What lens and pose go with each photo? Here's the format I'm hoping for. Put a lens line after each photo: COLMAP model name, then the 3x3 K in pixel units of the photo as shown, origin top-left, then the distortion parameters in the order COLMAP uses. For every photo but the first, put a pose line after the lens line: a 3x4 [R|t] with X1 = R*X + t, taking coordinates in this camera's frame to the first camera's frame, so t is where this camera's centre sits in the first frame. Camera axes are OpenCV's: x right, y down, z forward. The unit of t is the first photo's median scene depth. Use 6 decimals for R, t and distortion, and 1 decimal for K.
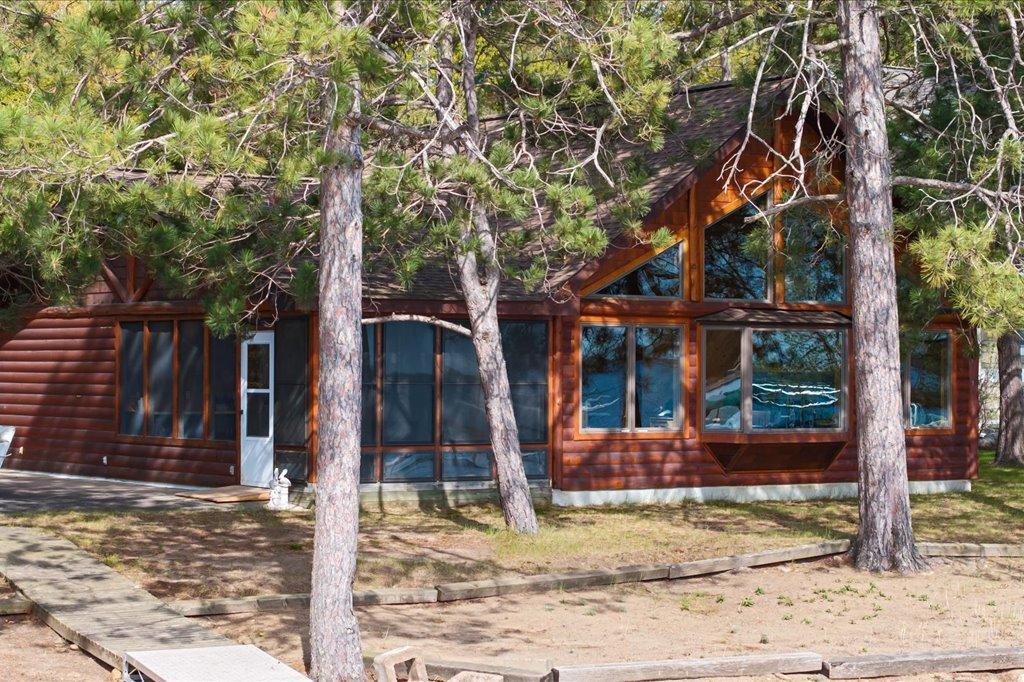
lens RADIAL K [[2670.1, 0, 512.0], [0, 2670.1, 341.0], [0, 0, 1]] dist [-0.093843, -0.107168]
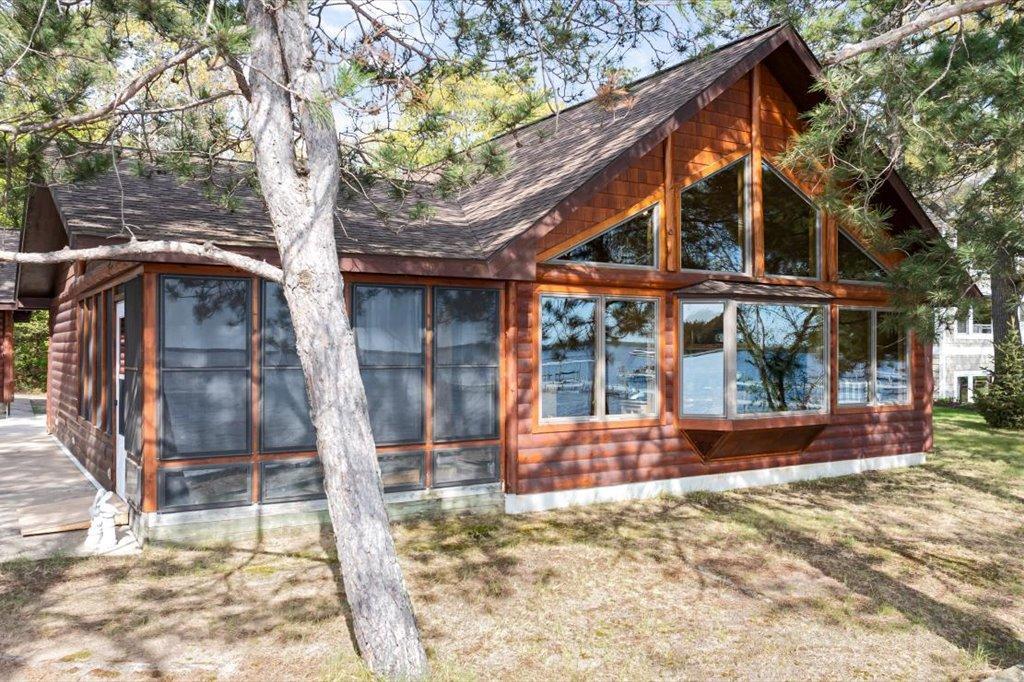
lens RADIAL K [[854.7, 0, 512.0], [0, 854.7, 341.0], [0, 0, 1]] dist [0.054437, -0.000485]
pose [[0.998636, -0.003340, -0.052112, 0.030393], [0.003481, 0.999991, 0.002606, 0.007507], [0.052102, -0.002784, 0.998638, 0.724509]]
